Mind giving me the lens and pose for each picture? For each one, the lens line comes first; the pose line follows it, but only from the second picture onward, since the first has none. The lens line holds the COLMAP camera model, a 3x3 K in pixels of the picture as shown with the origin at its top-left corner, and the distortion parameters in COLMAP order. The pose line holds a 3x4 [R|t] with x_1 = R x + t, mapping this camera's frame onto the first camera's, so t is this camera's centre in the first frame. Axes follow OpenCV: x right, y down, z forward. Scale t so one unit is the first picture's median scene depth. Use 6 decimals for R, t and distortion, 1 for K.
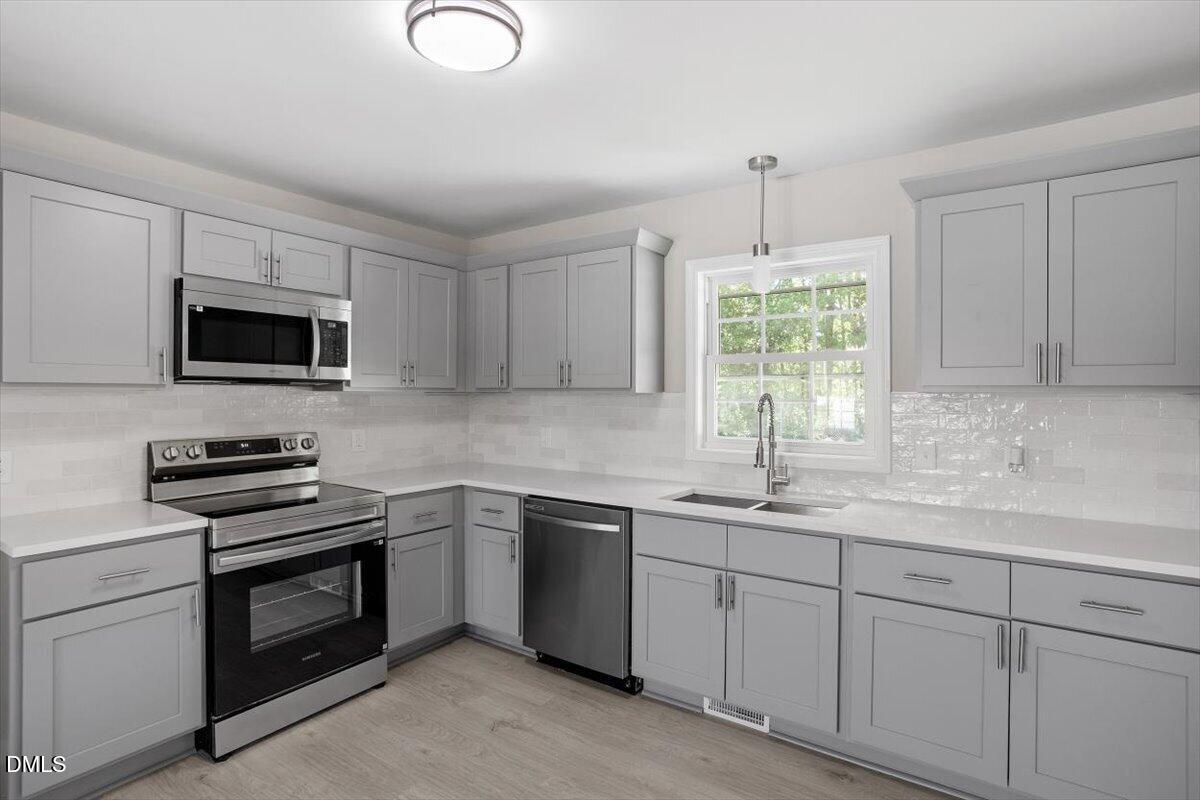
lens RADIAL K [[605.1, 0, 597.7], [0, 605.1, 394.9], [0, 0, 1]] dist [-0.059517, 0.036338]
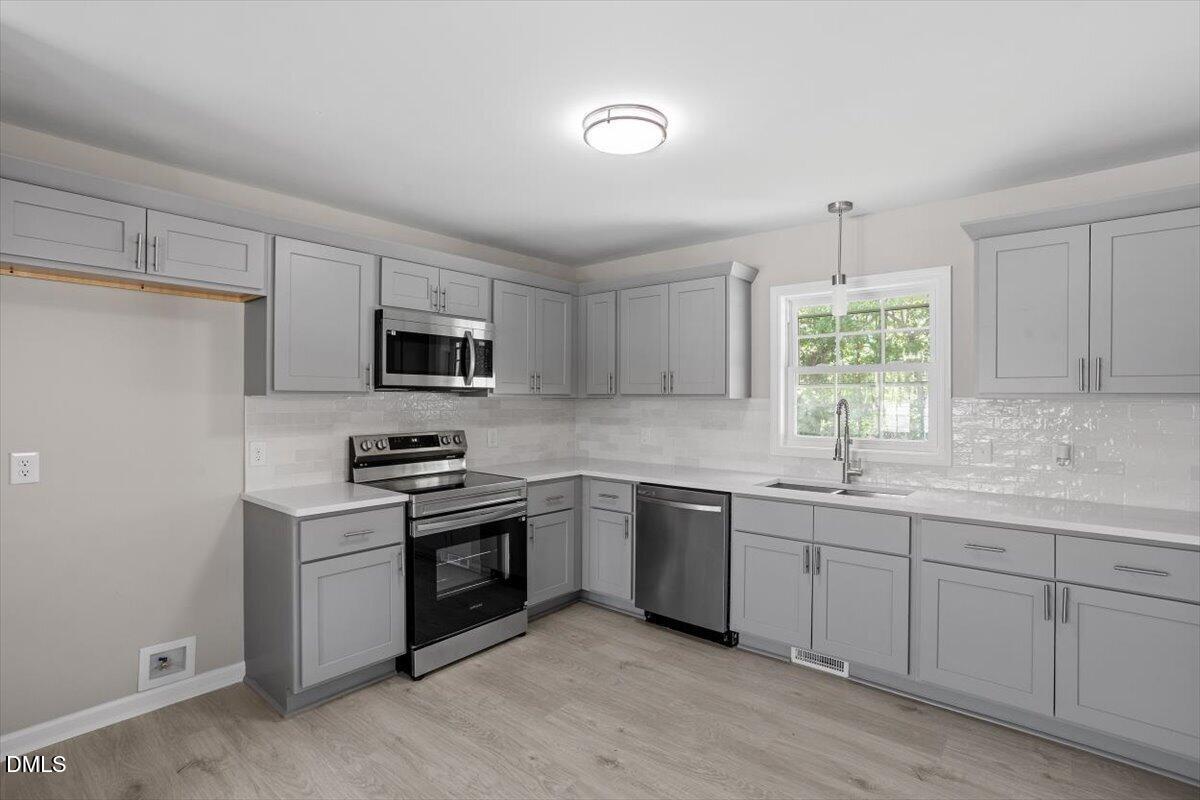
lens RADIAL K [[582.4, 0, 600.0], [0, 582.4, 400.0], [0, 0, 1]] dist [-0.053107, 0.033373]
pose [[0.996453, 0.000808, -0.084147, -0.104448], [-0.000816, 1.000000, -0.000062, 0.000063], [0.084147, 0.000131, 0.996453, -0.185001]]
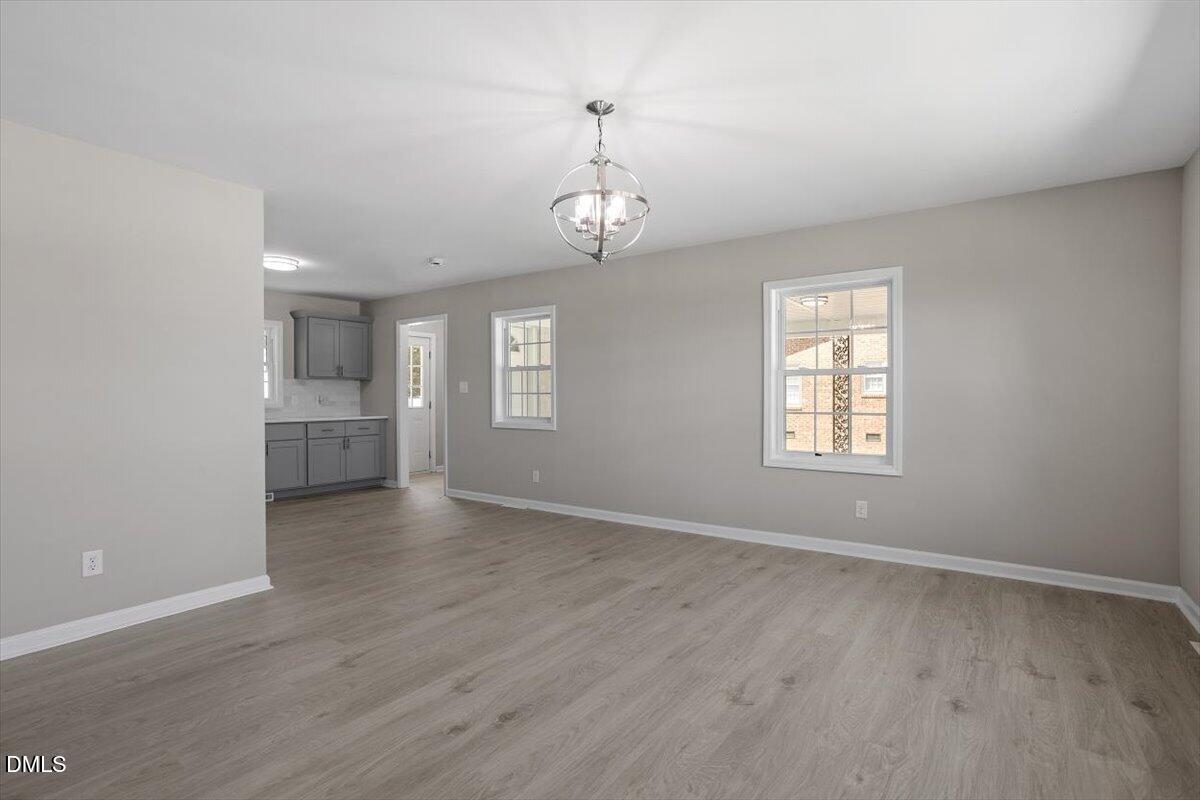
lens RADIAL K [[582.4, 0, 600.0], [0, 582.4, 400.0], [0, 0, 1]] dist [-0.053107, 0.033373]
pose [[0.013520, -0.010102, 0.999858, -2.033127], [0.004710, 0.999939, 0.010039, 0.071844], [-0.999898, 0.004574, 0.013566, -0.479884]]
